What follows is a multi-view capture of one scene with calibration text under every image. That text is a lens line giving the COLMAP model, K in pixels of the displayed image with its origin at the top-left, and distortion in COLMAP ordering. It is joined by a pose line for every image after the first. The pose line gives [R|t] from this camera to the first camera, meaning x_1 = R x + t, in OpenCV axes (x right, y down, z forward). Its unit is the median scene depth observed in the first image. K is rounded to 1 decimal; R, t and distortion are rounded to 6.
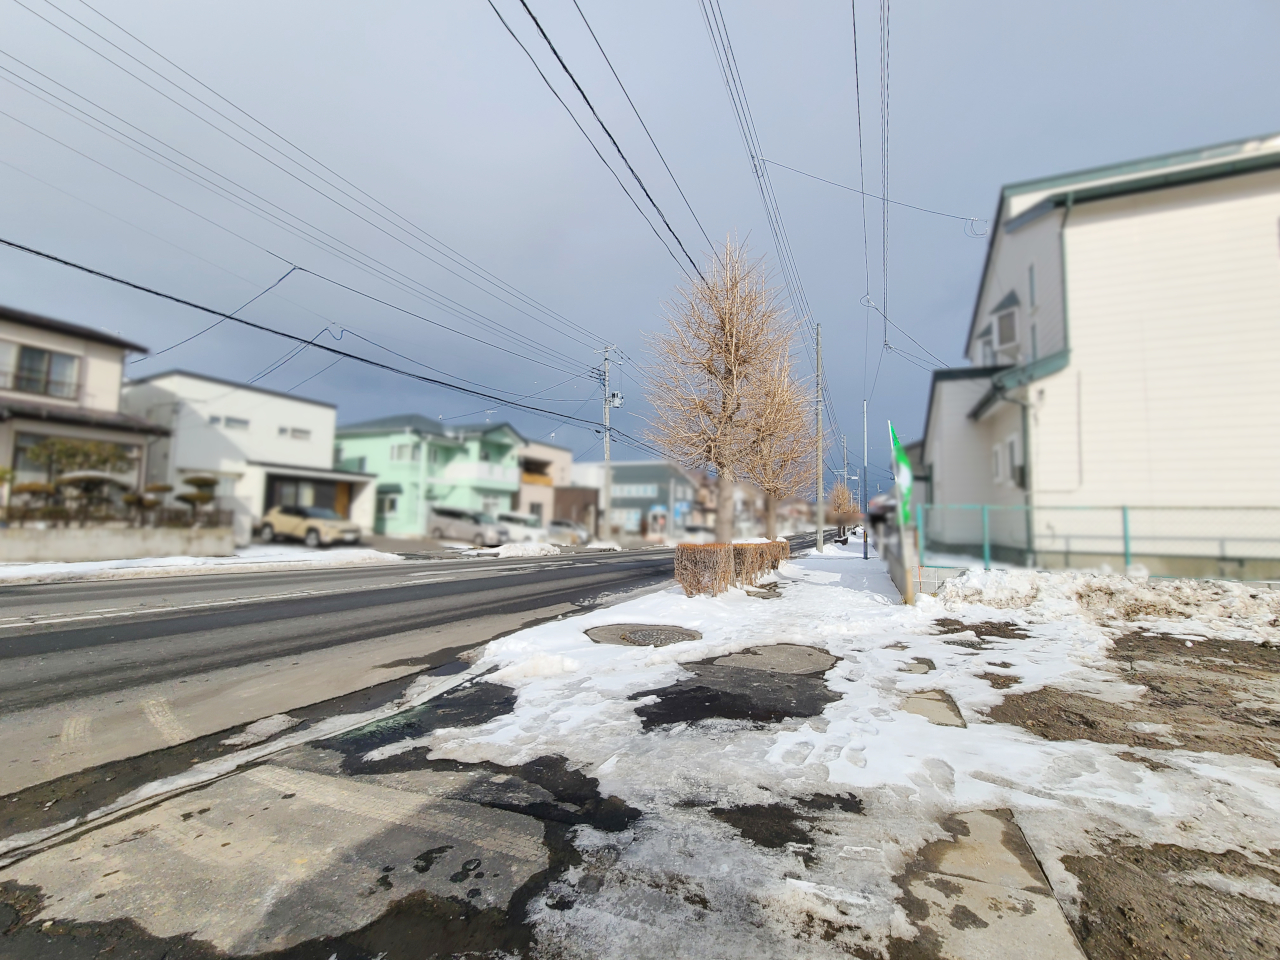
lens RADIAL K [[520.8, 0, 649.8], [0, 520.8, 481.3], [0, 0, 1]] dist [-0.002317, 0.000436]
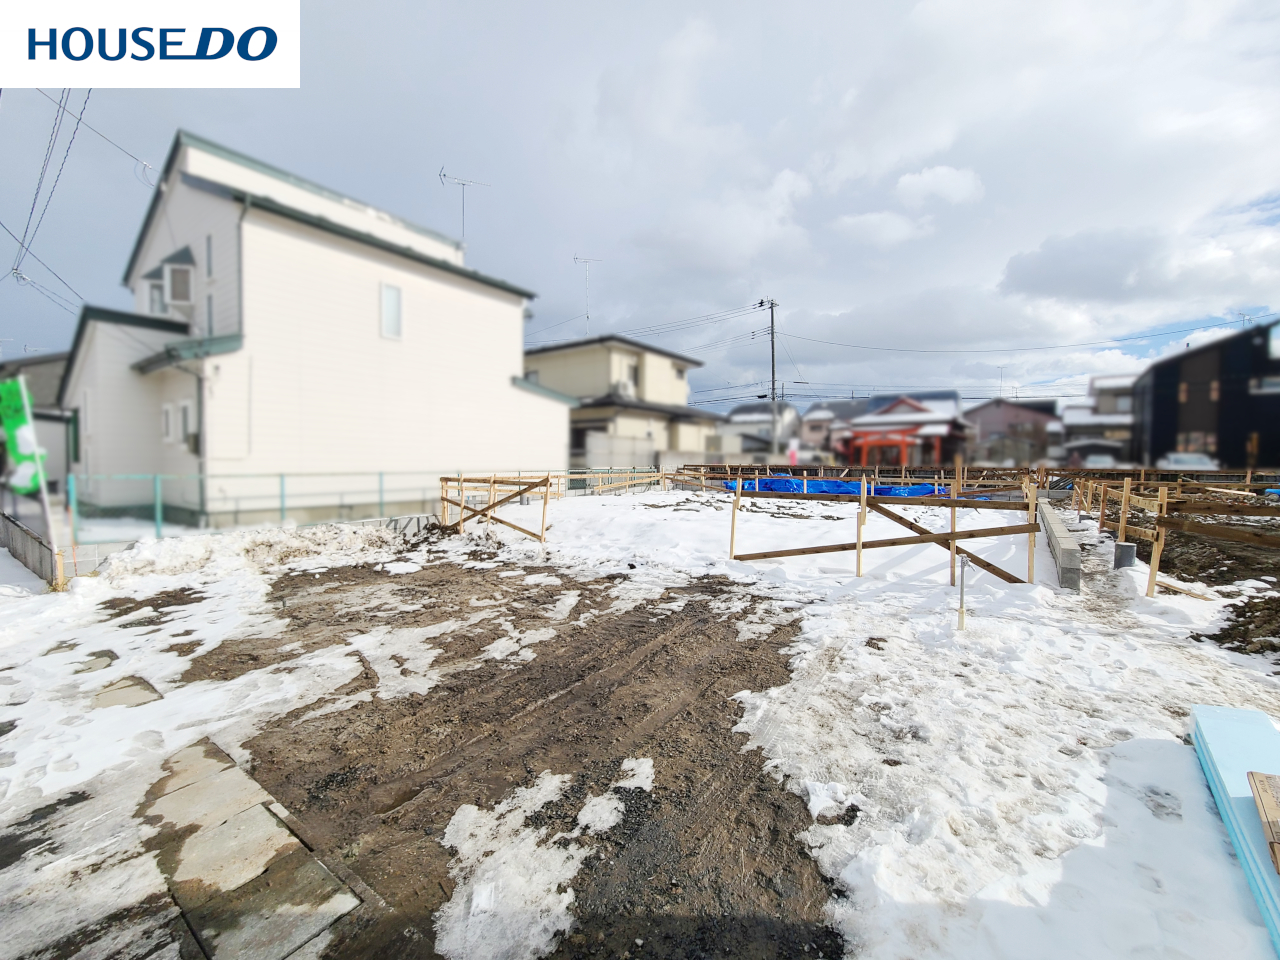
lens RADIAL K [[520.8, 0, 649.8], [0, 520.8, 481.3], [0, 0, 1]] dist [-0.002317, 0.000436]
pose [[0.218468, -0.052175, 0.974448, -0.177839], [-0.083538, 0.993904, 0.071946, -0.126849], [-0.972262, -0.097121, 0.212778, -0.197938]]
